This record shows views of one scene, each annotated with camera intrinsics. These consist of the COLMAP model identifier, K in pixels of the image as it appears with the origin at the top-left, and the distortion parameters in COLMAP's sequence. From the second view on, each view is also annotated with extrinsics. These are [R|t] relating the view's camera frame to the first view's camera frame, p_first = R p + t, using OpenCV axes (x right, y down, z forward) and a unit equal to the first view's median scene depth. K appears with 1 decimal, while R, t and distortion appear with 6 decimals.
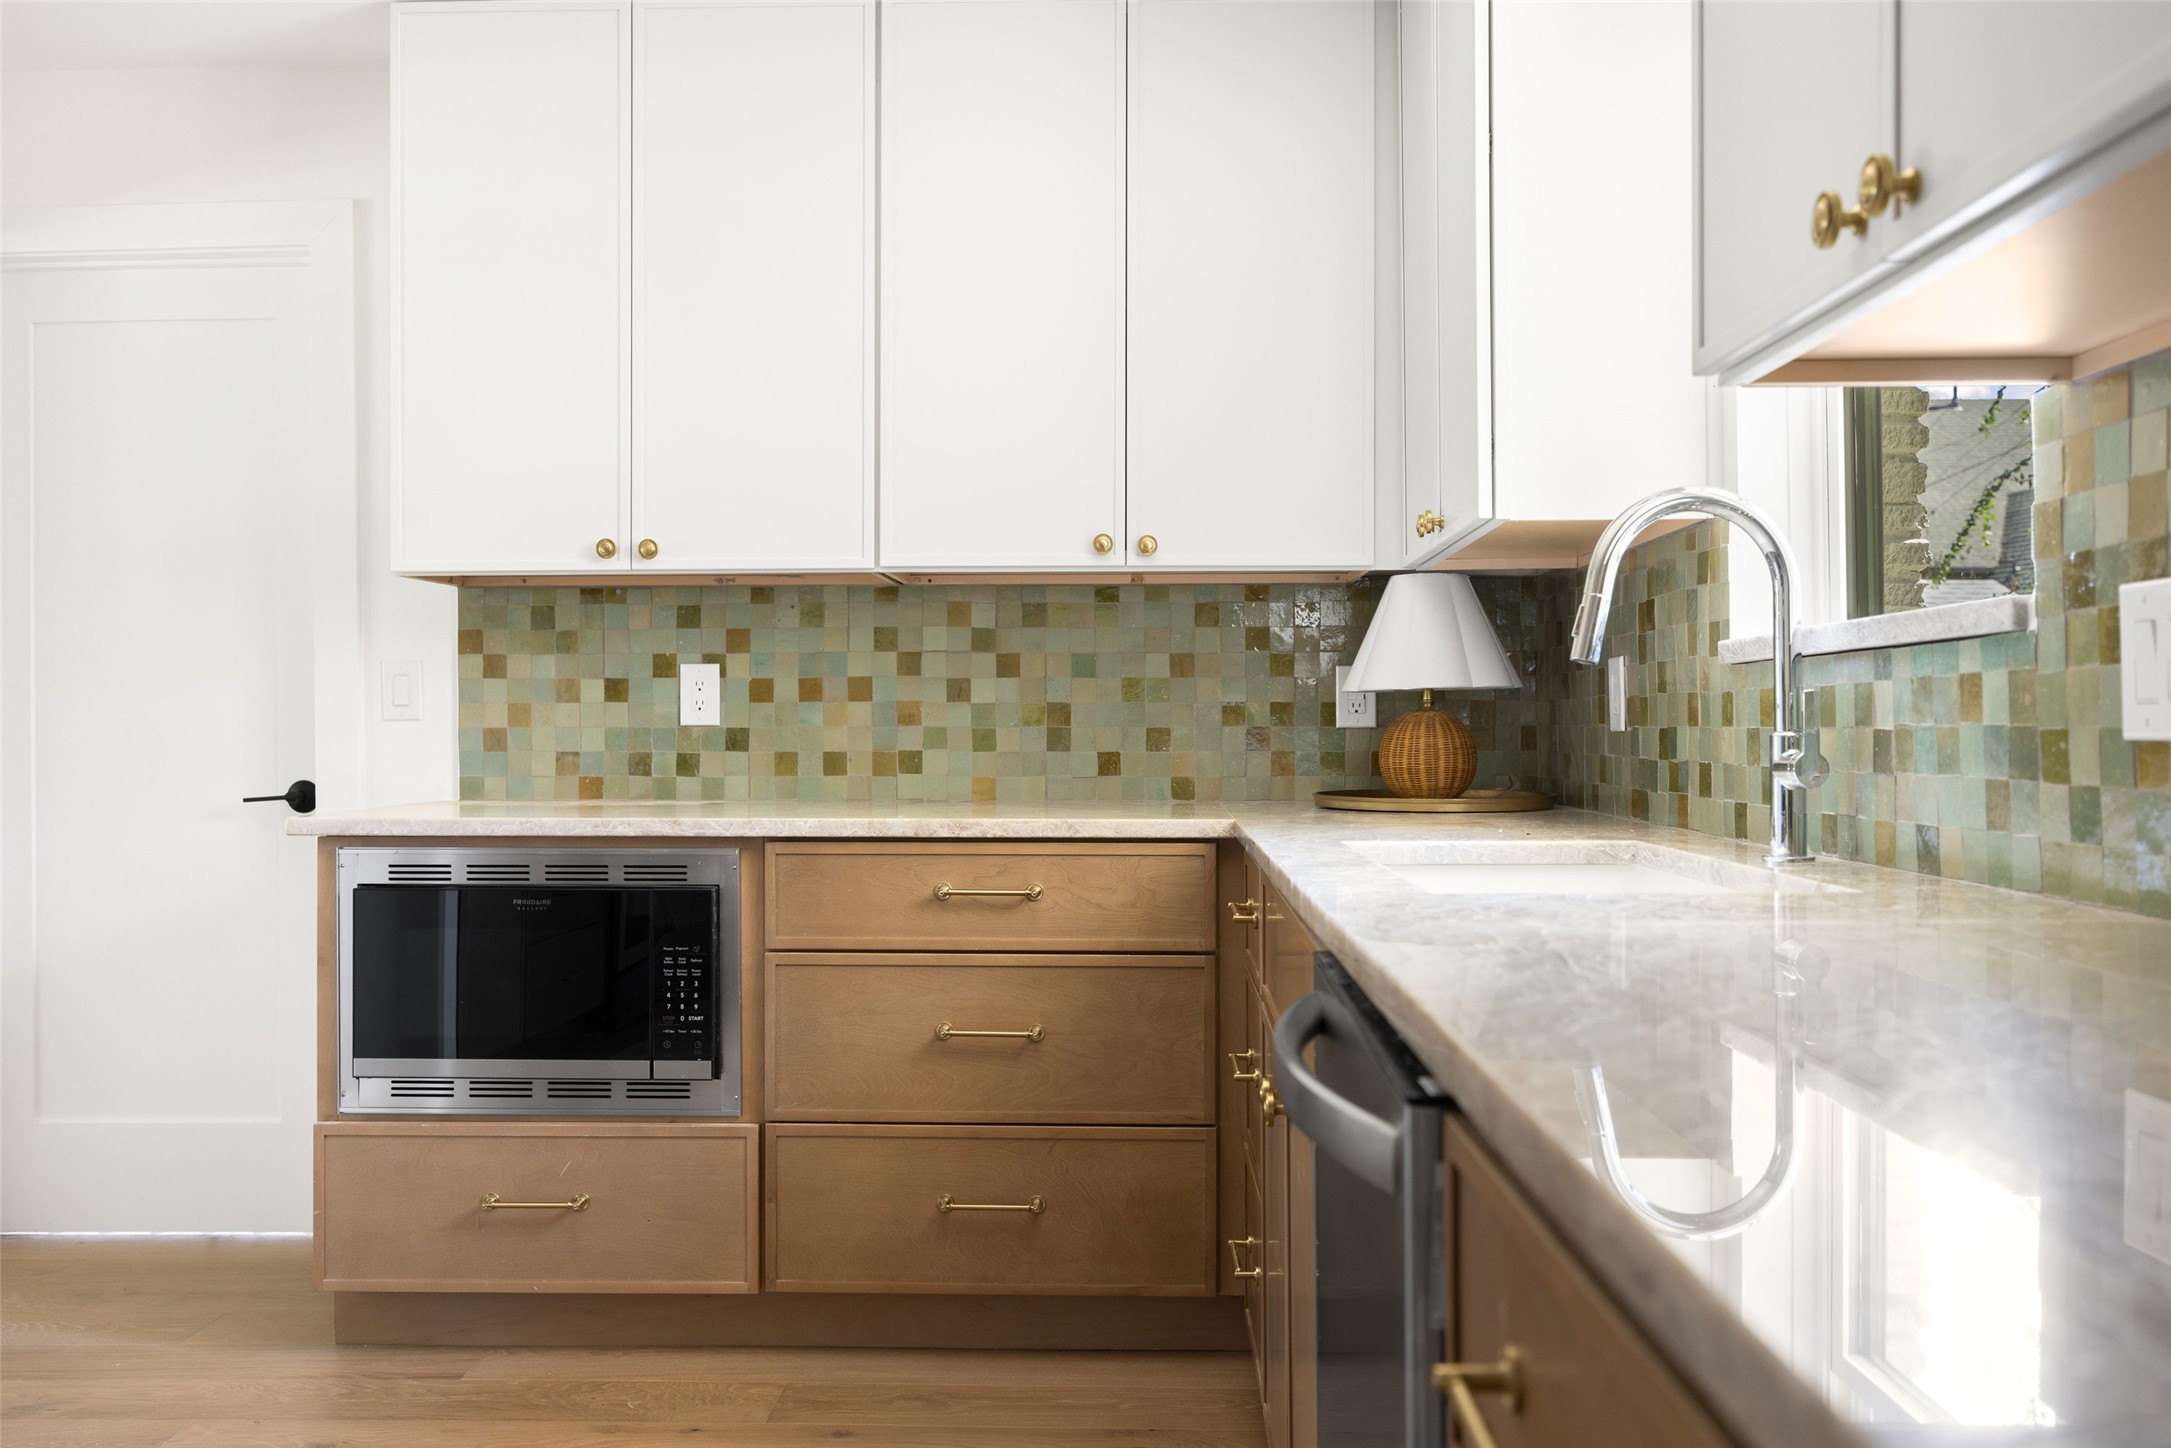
lens RADIAL K [[1762.0, 0, 1093.4], [0, 1762.0, 745.2], [0, 0, 1]] dist [-0.008406, 0.013069]
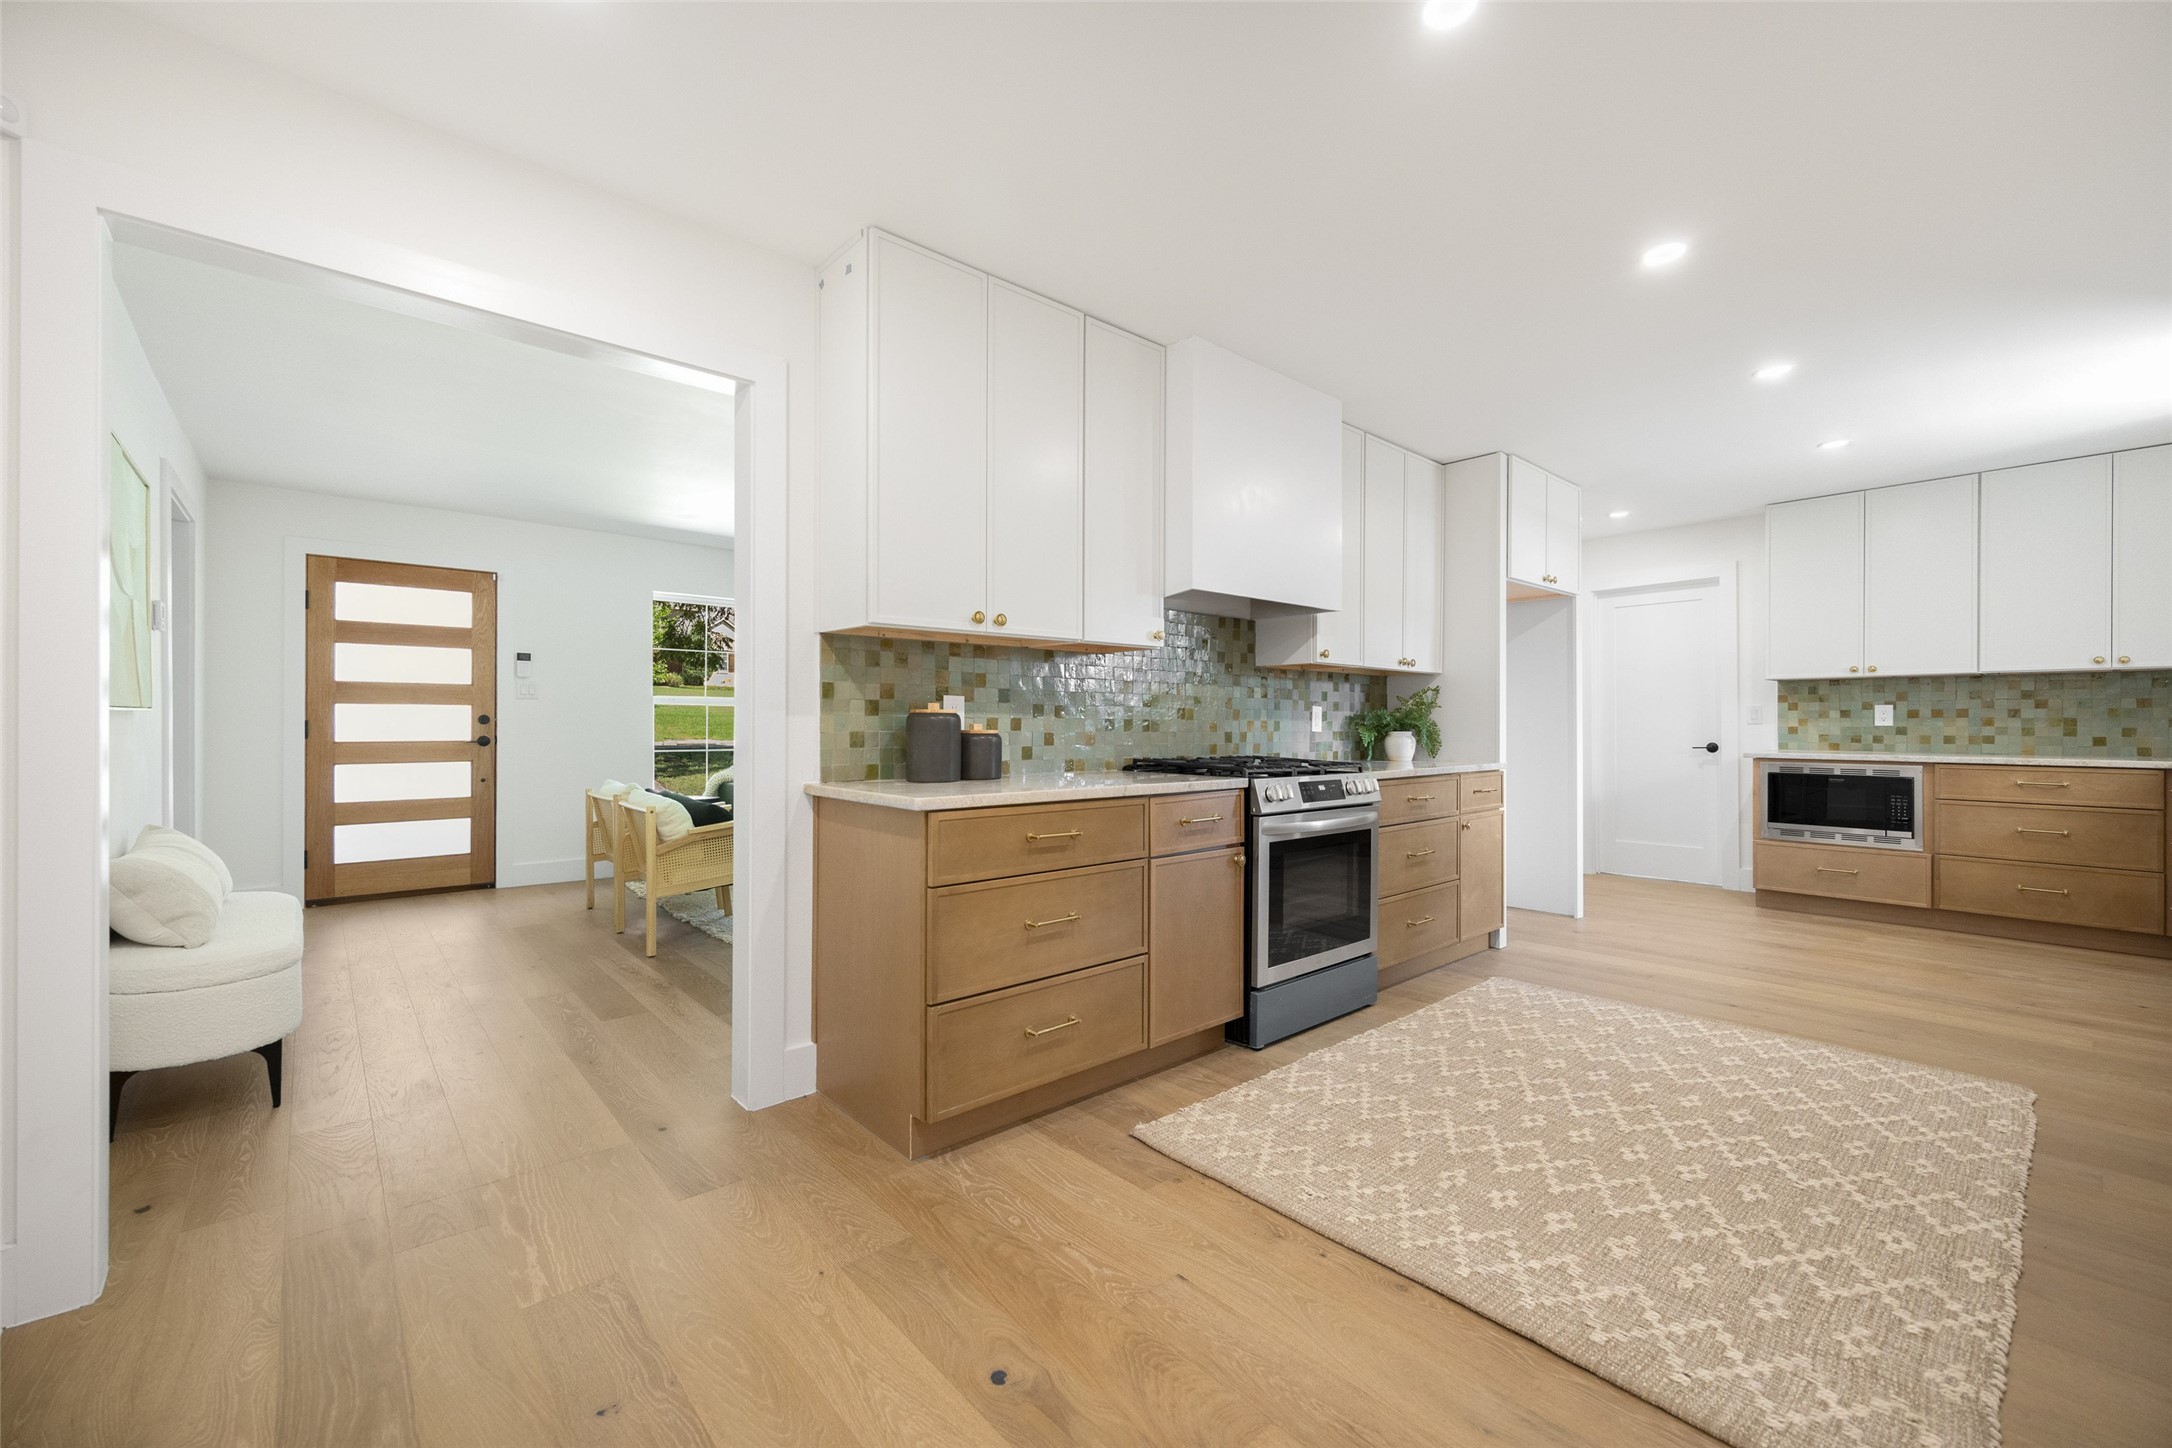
lens RADIAL K [[865.6, 0, 1079.2], [0, 865.6, 722.4], [0, 0, 1]] dist [-0.002748, 0.000759]
pose [[0.673322, 0.001407, -0.739348, -0.072248], [-0.007238, 0.999963, -0.004688, -0.001136], [0.739314, 0.008508, 0.673307, -1.114971]]
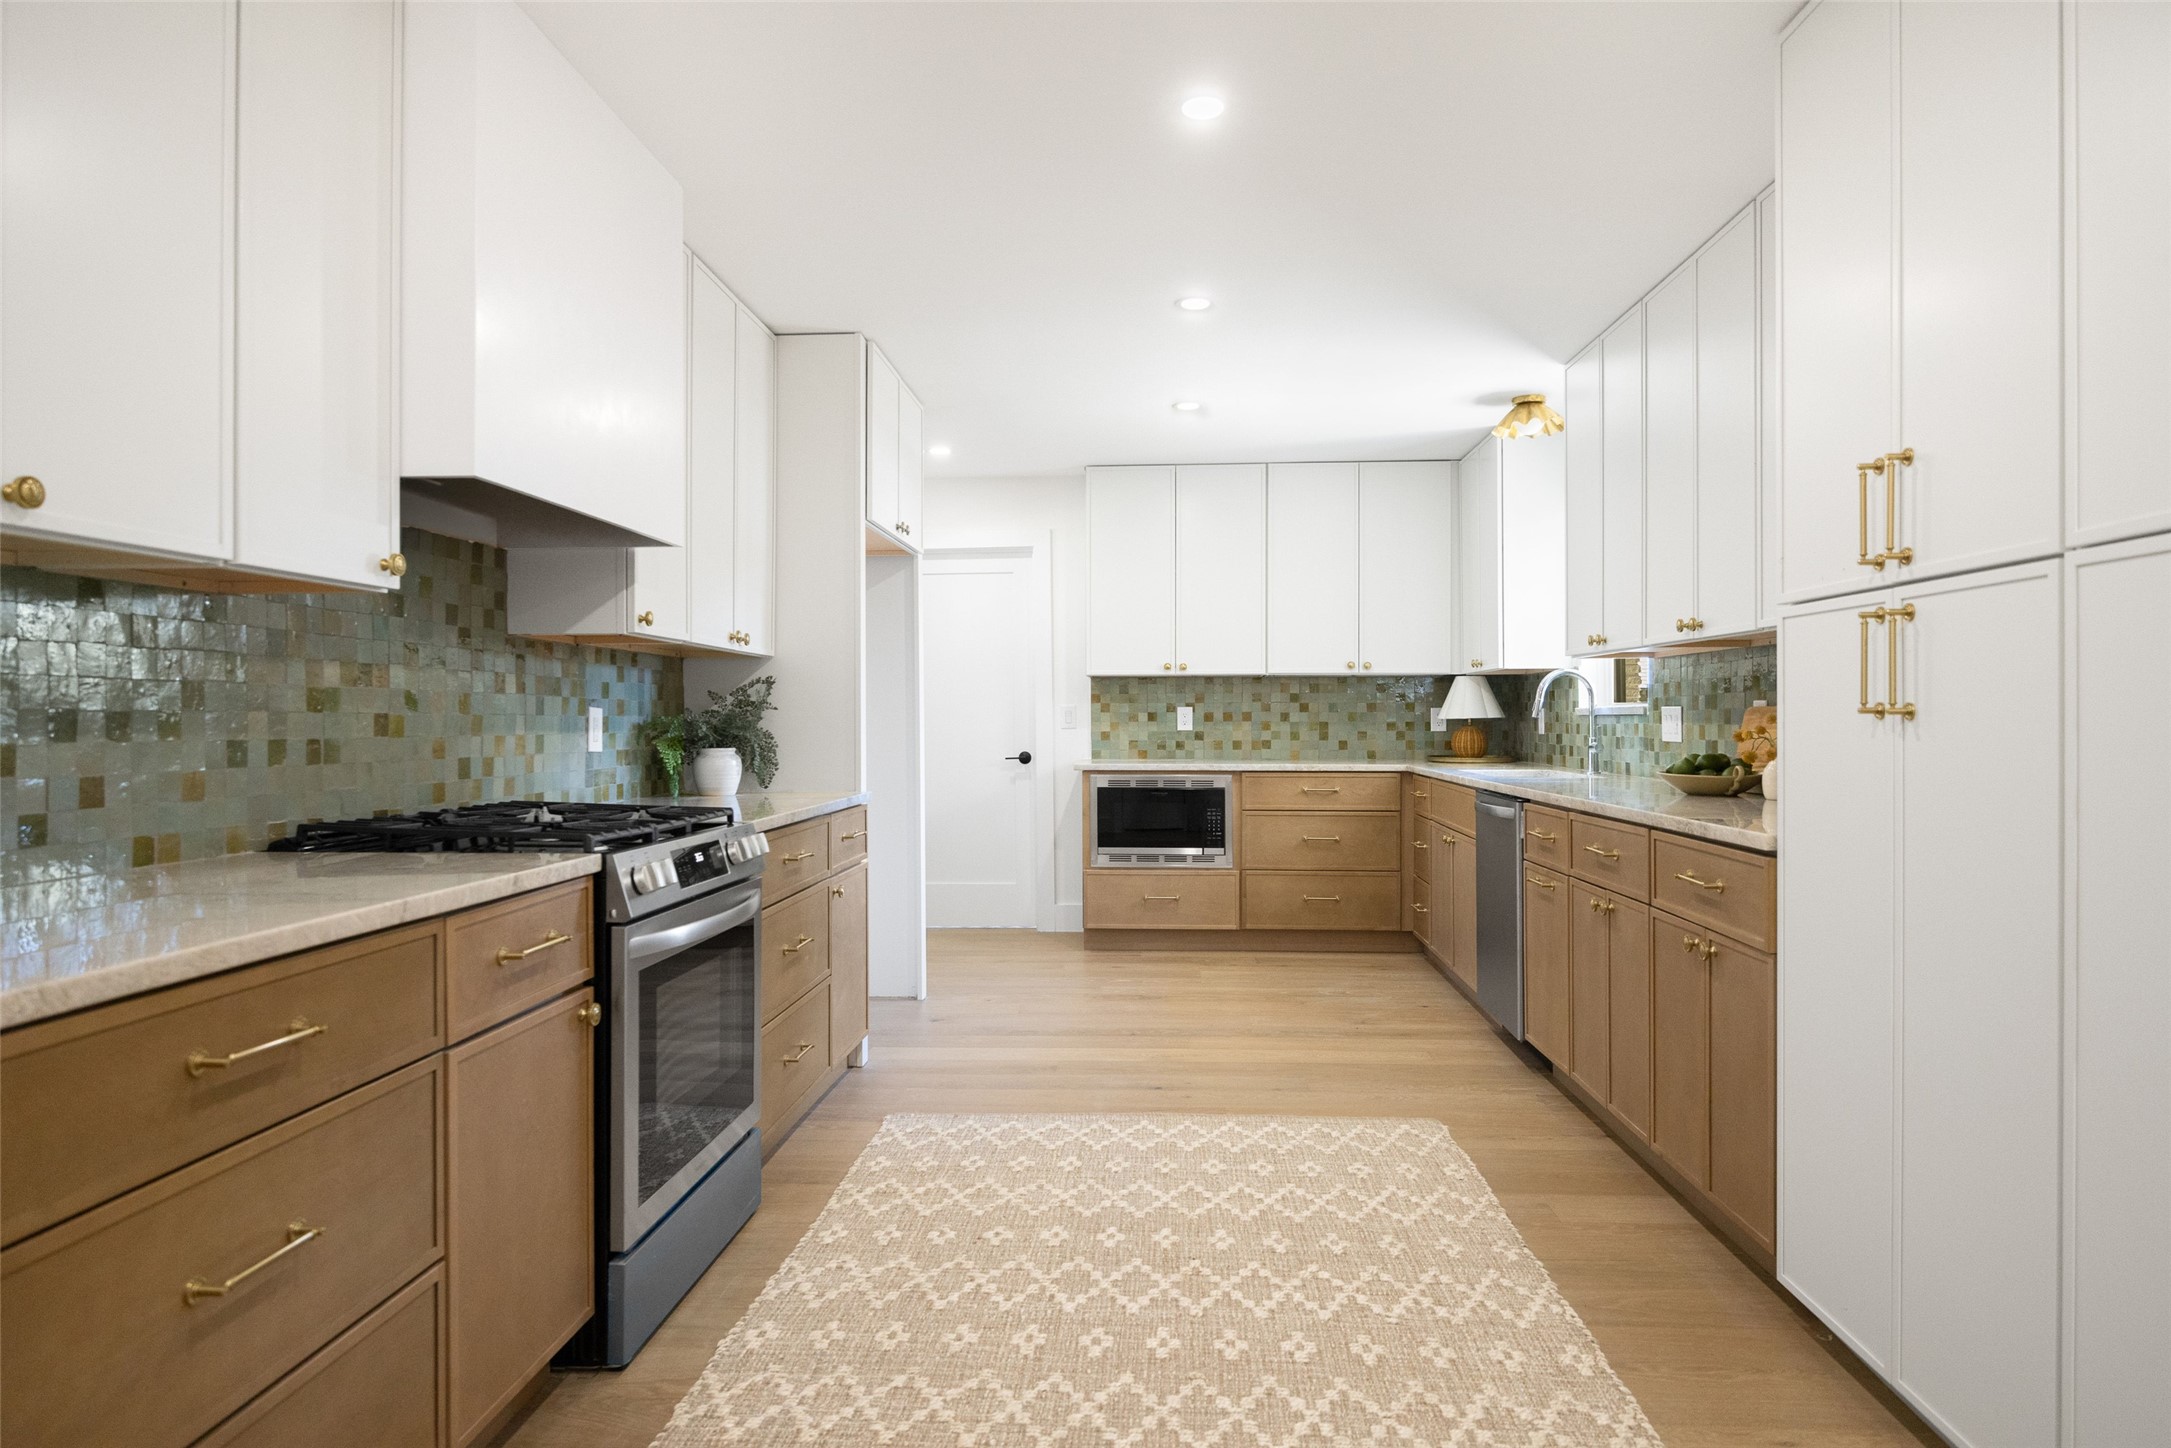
lens RADIAL K [[1270.6, 0, 1078.3], [0, 1270.6, 718.0], [0, 0, 1]] dist [-0.002401, 0.004157]
pose [[0.998968, -0.001042, -0.045406, -0.345248], [0.000672, 0.999967, -0.008153, -0.017212], [0.045413, 0.008114, 0.998935, -1.051267]]
